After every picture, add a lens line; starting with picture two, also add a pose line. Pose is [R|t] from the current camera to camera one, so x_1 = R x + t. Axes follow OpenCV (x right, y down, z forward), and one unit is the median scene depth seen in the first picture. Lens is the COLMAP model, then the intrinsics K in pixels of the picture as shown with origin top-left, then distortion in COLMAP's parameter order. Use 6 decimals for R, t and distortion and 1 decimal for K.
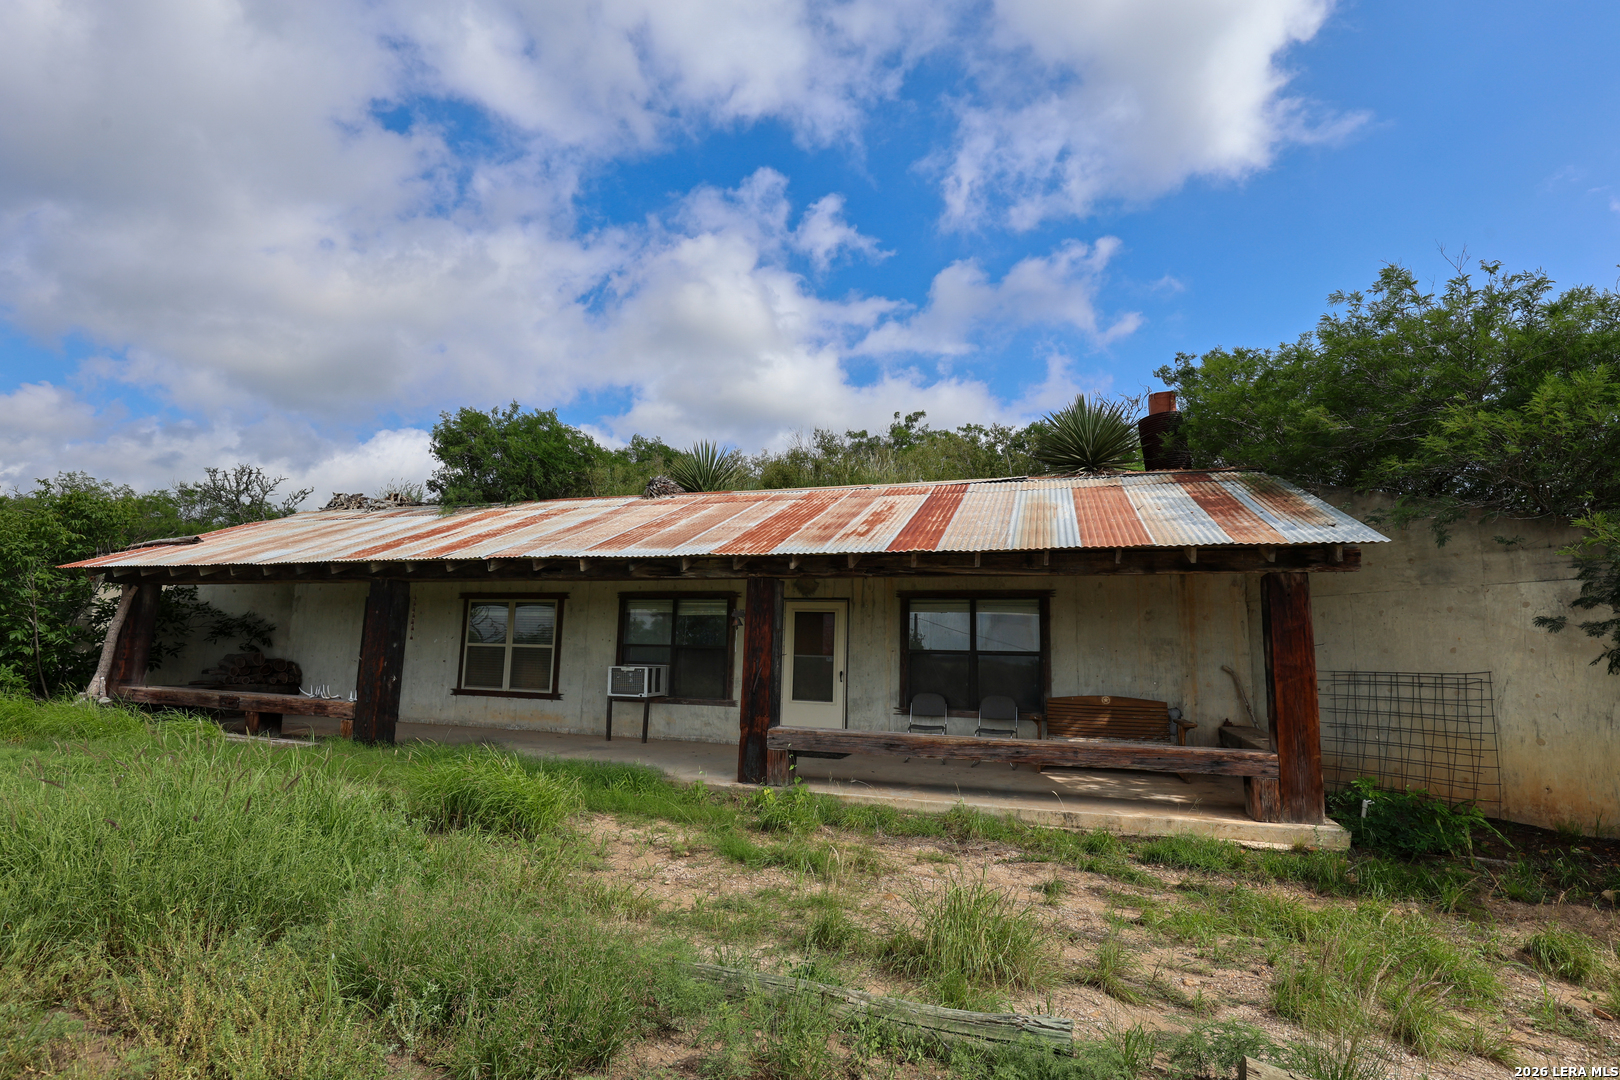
lens RADIAL K [[755.3, 0, 814.3], [0, 755.3, 531.3], [0, 0, 1]] dist [-0.024004, -0.002160]
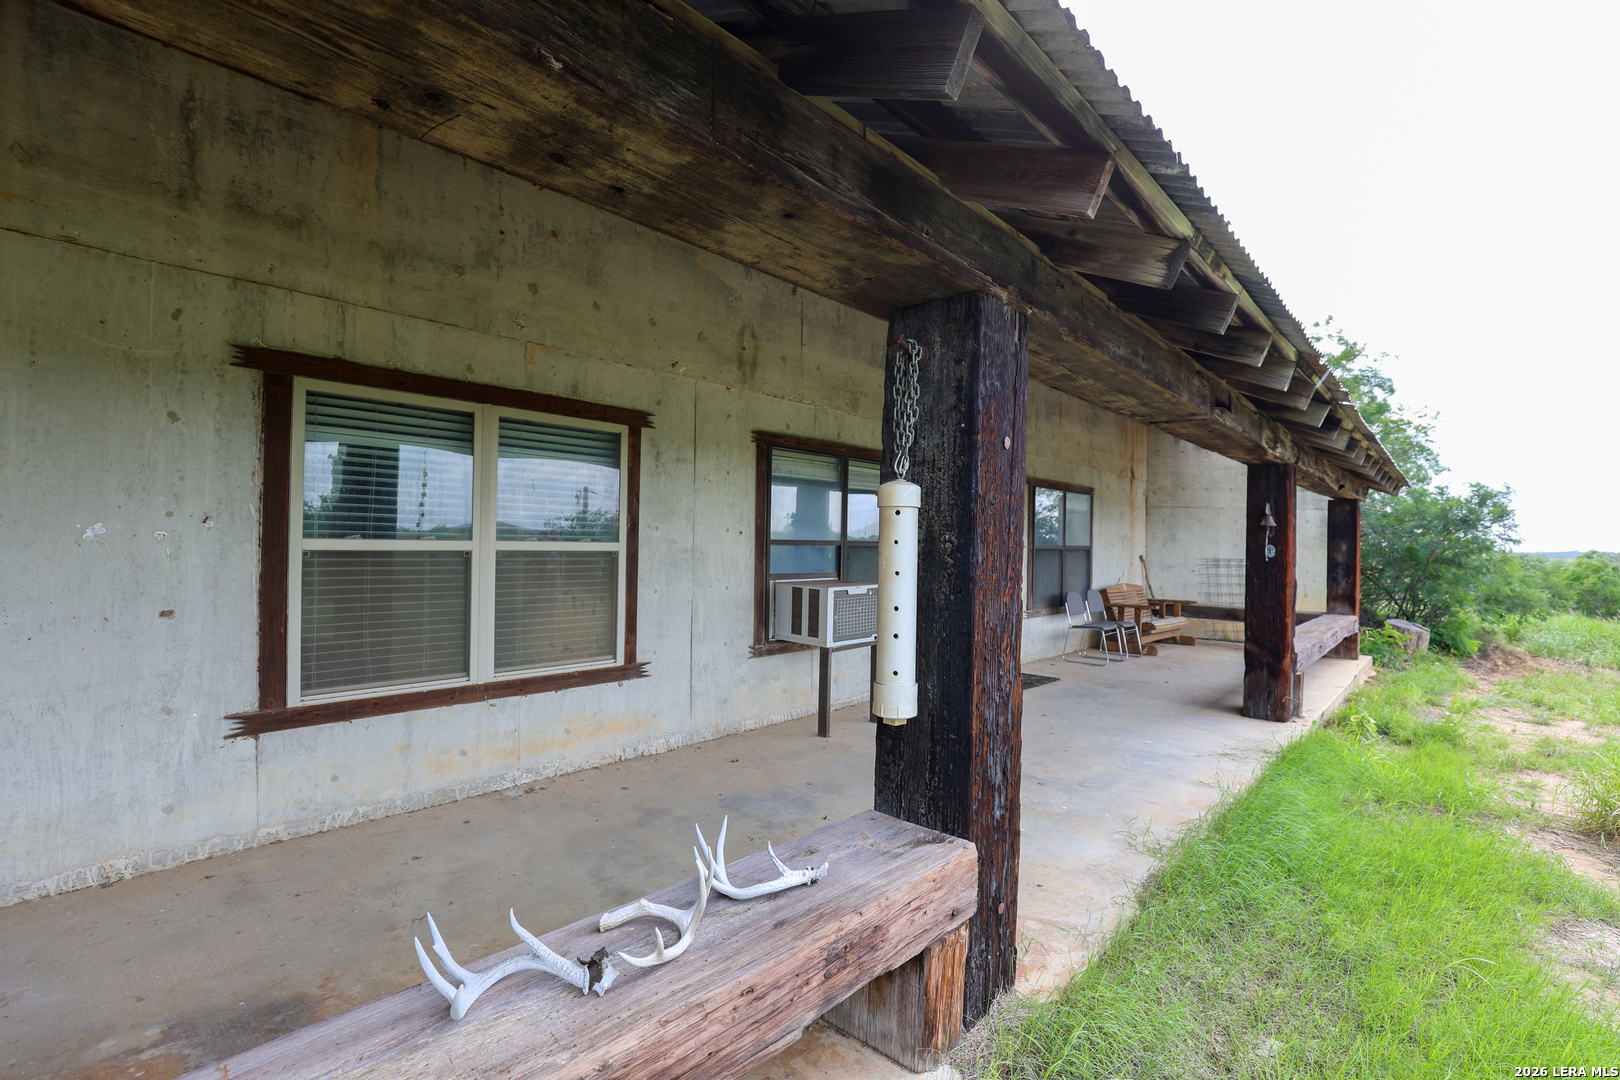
lens RADIAL K [[755.3, 0, 818.7], [0, 755.3, 547.6], [0, 0, 1]] dist [-0.024004, -0.002160]
pose [[0.402021, -0.017090, 0.915471, -0.878795], [-0.147345, 0.985588, 0.083104, 0.141101], [-0.903697, -0.168300, 0.393709, 1.004629]]
